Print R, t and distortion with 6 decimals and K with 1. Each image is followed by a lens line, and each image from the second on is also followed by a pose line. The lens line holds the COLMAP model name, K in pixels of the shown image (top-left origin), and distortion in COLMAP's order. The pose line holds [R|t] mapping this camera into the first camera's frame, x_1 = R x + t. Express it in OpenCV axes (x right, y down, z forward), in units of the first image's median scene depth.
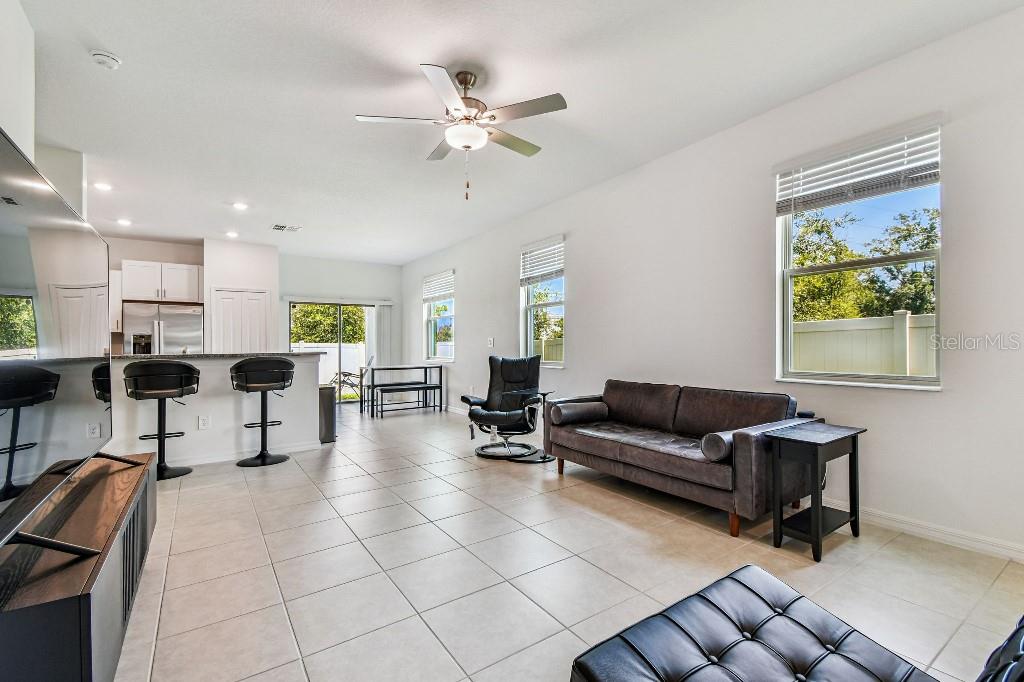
lens RADIAL K [[447.8, 0, 516.2], [0, 447.8, 350.1], [0, 0, 1]] dist [0.030309, -0.013331]
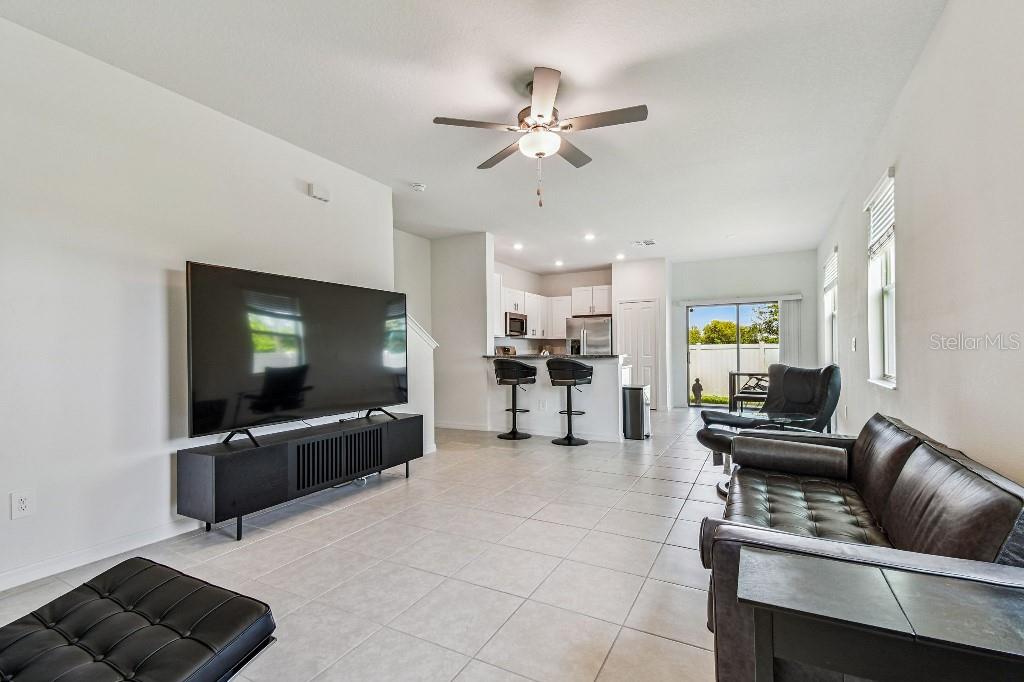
lens RADIAL K [[447.8, 0, 522.4], [0, 447.8, 350.0], [0, 0, 1]] dist [0.030309, -0.013331]
pose [[0.453474, 0.008299, -0.891231, 0.318796], [-0.006795, 0.999960, 0.005854, -0.009378], [0.891244, 0.003401, 0.453512, 0.212187]]
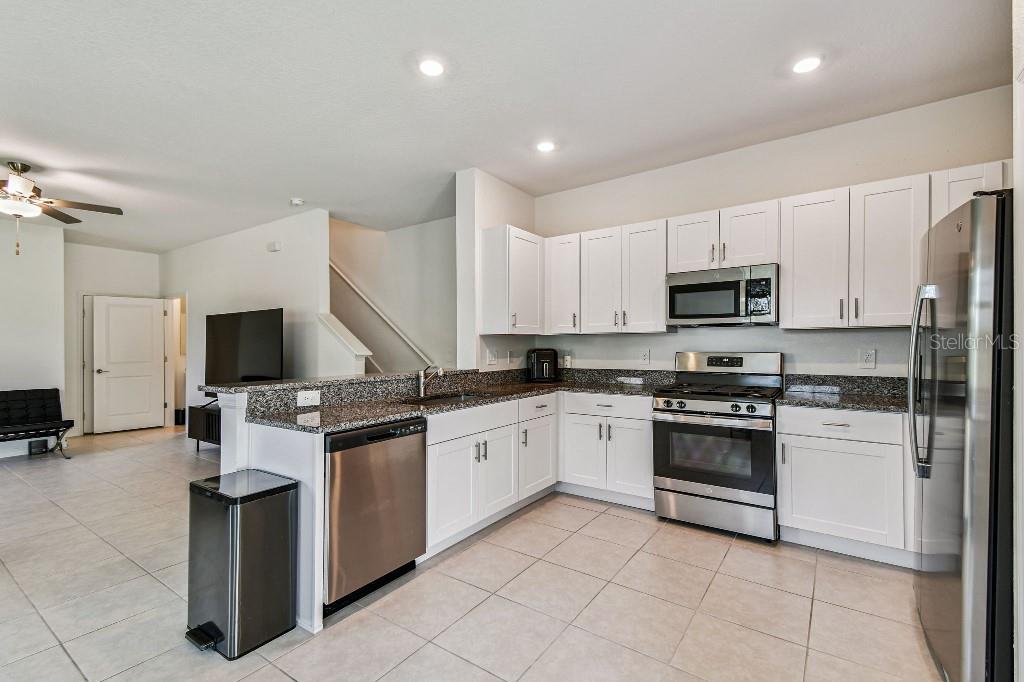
lens RADIAL K [[447.8, 0, 519.5], [0, 447.8, 346.0], [0, 0, 1]] dist [0.030309, -0.013331]
pose [[-0.941388, 0.021920, -0.336613, -0.406716], [0.016686, 0.999691, 0.018434, -0.031103], [0.336913, 0.011737, -0.941463, 1.131520]]
